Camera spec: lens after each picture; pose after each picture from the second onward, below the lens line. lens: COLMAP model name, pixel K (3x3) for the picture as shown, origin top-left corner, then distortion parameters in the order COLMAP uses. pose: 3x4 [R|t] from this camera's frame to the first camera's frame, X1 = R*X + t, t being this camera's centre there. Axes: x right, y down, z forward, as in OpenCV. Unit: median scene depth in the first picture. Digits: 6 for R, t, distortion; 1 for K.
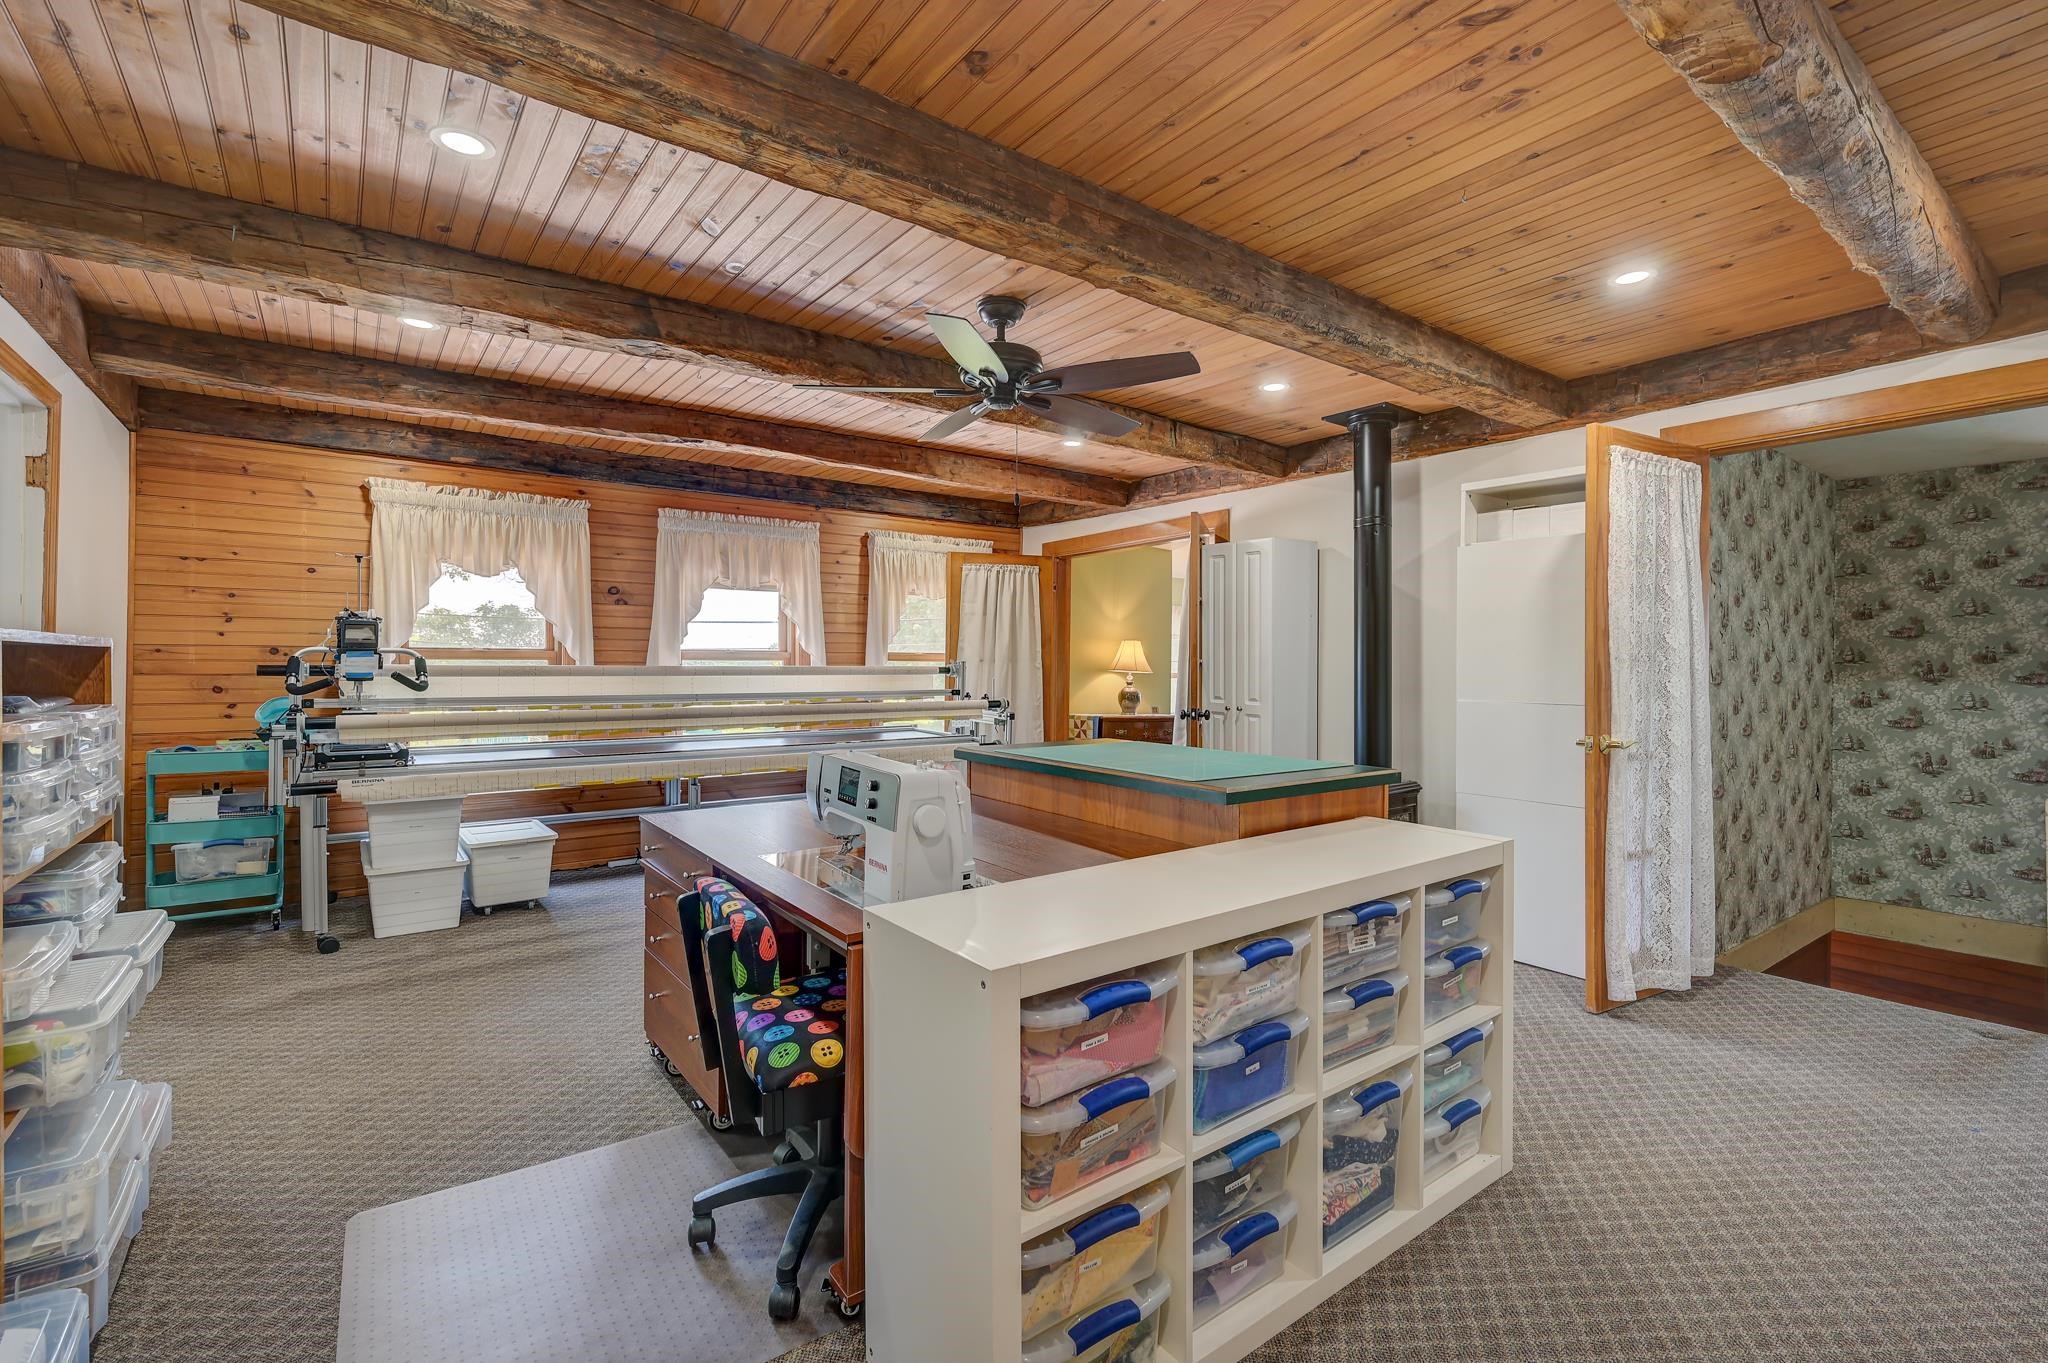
lens RADIAL K [[897.4, 0, 1025.6], [0, 897.4, 675.0], [0, 0, 1]] dist [0.005924, 0.000320]
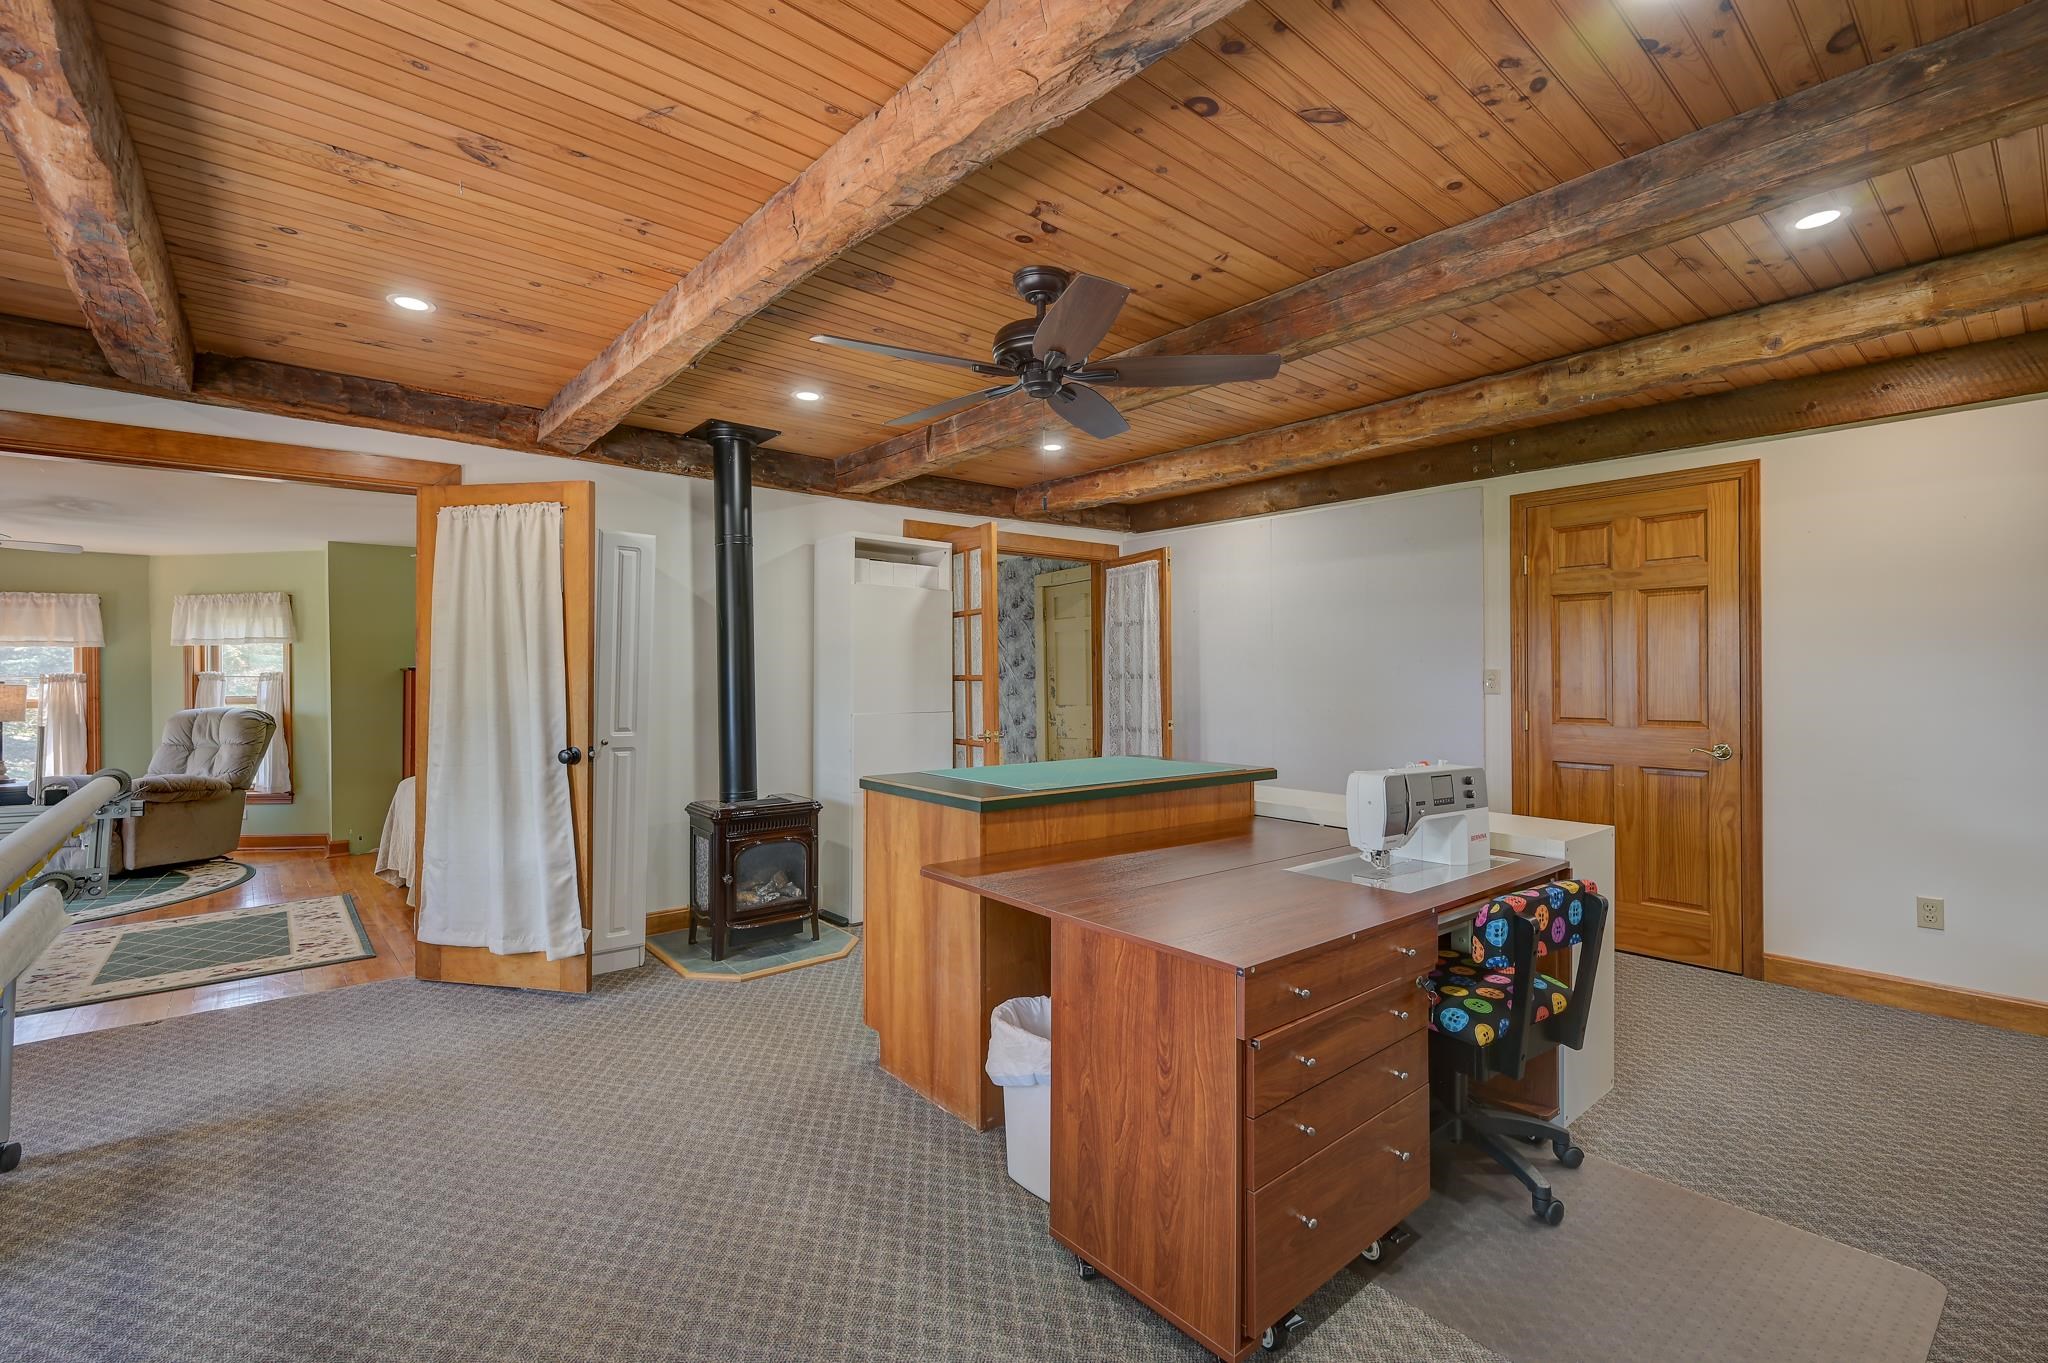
lens RADIAL K [[889.7, 0, 1032.9], [0, 889.7, 678.4], [0, 0, 1]] dist [0.000266, -0.000146]
pose [[-0.067051, -0.007211, 0.997724, -0.778782], [0.016113, 0.999836, 0.008309, -0.025648], [-0.997619, 0.016634, -0.066923, 0.940649]]
